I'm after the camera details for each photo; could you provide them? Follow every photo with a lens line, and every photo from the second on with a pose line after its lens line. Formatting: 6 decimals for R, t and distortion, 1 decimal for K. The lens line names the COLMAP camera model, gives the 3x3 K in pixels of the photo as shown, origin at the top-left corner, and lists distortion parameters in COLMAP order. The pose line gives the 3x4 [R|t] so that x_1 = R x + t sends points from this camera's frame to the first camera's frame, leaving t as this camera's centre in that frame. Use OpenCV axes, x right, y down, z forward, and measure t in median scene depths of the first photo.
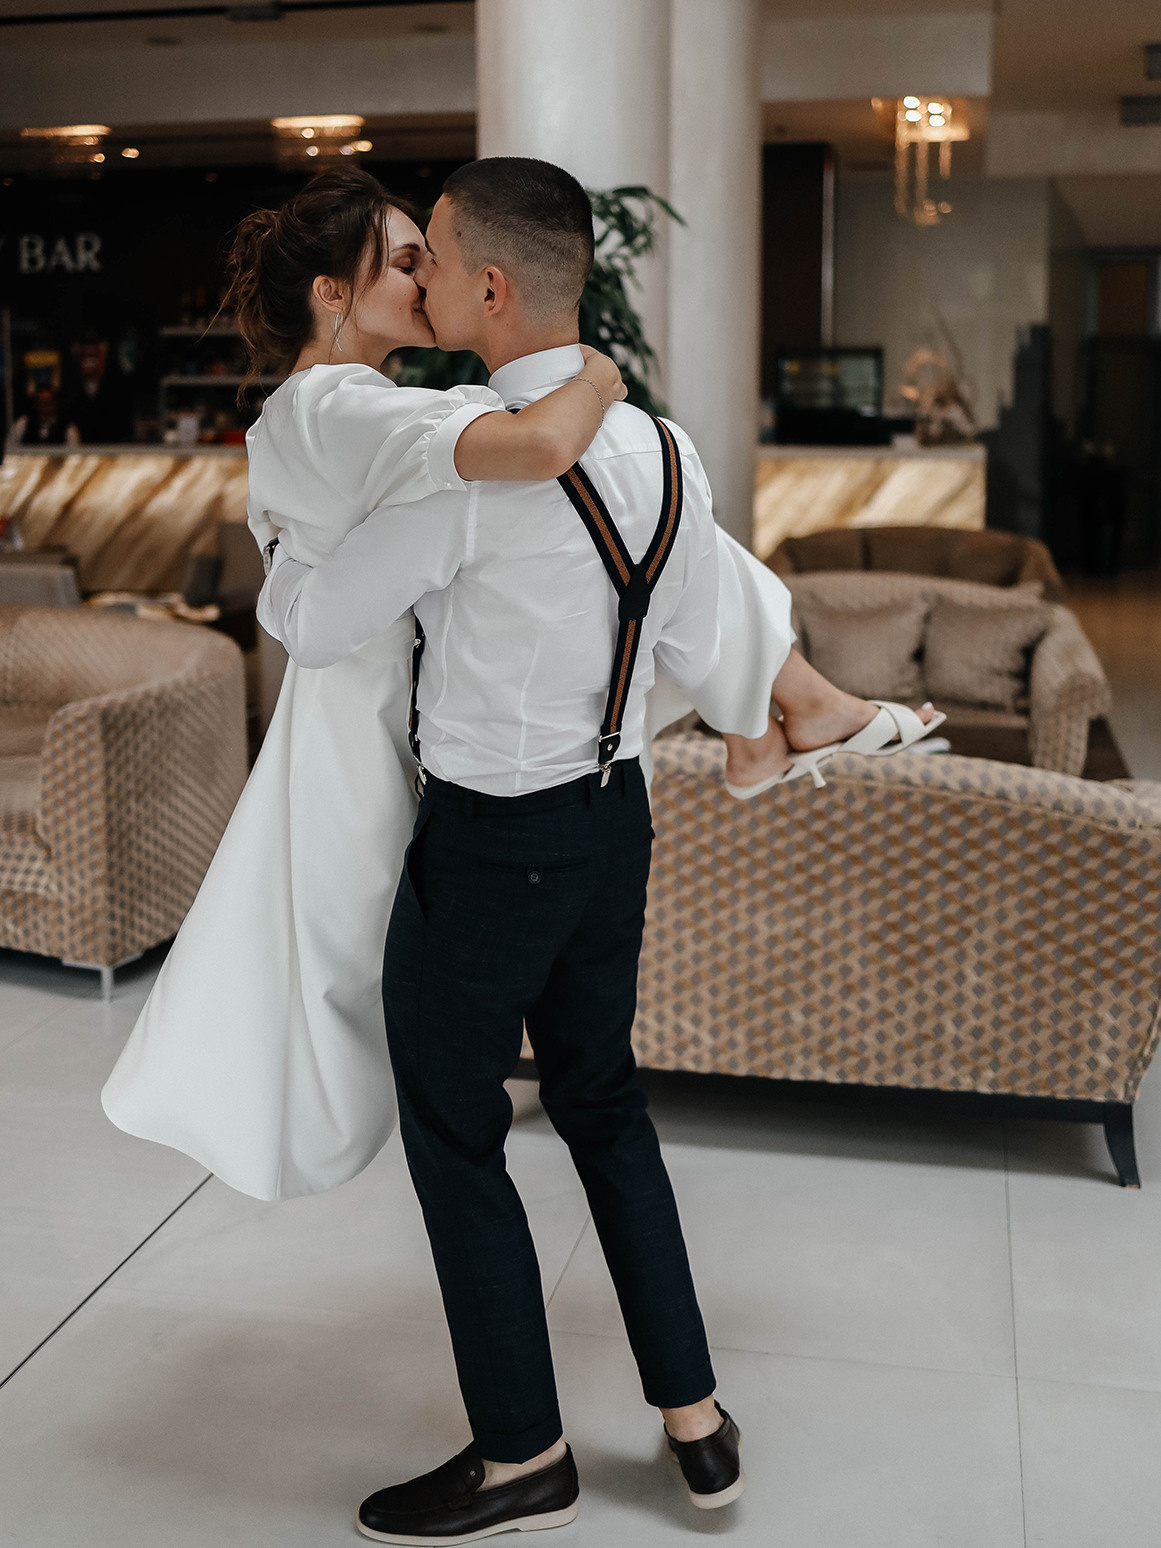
lens RADIAL K [[1801.5, 0, 589.2], [0, 1801.5, 701.4], [0, 0, 1]] dist [-0.012542, -0.036148]
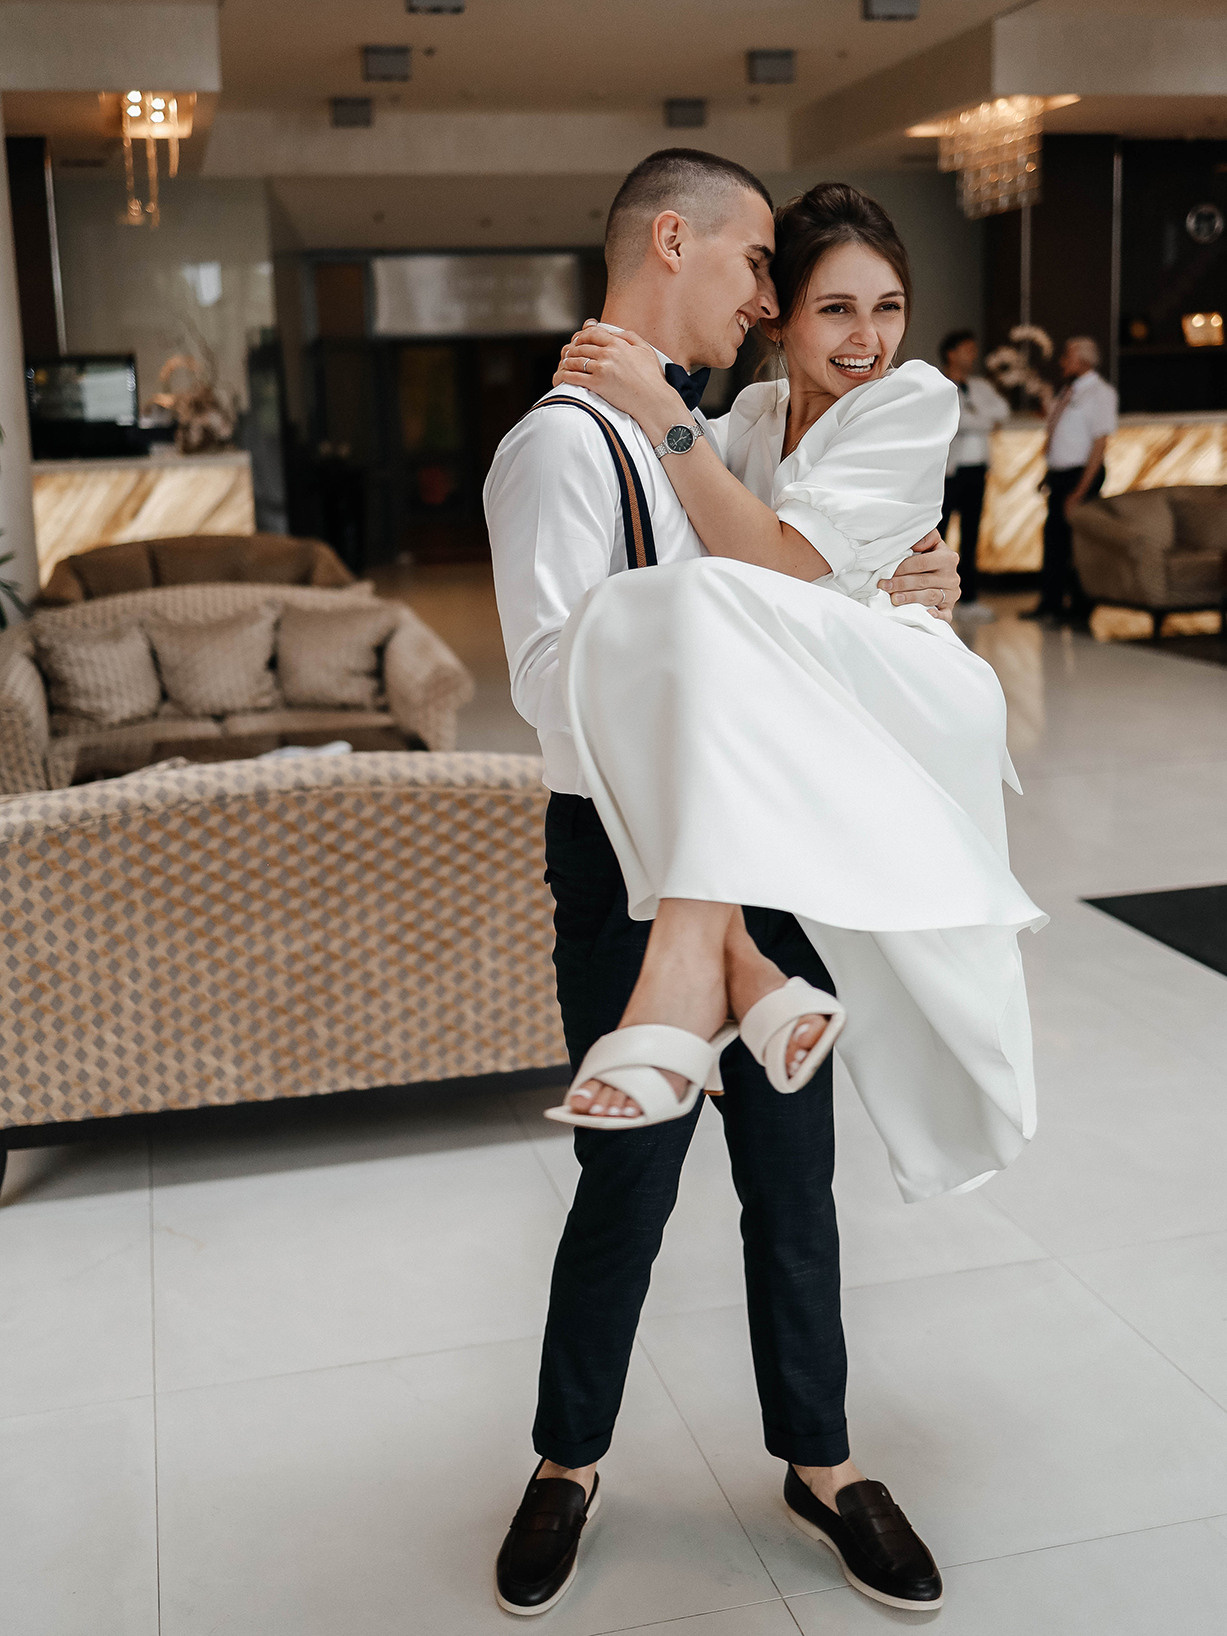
lens RADIAL K [[1793.1, 0, 583.4], [0, 1793.1, 800.8], [0, 0, 1]] dist [-0.005824, 0.035186]
pose [[0.907439, -0.121409, 0.402261, -0.137209], [0.100797, 0.992291, 0.072107, -0.008063], [-0.407915, -0.024886, 0.912681, 0.037912]]
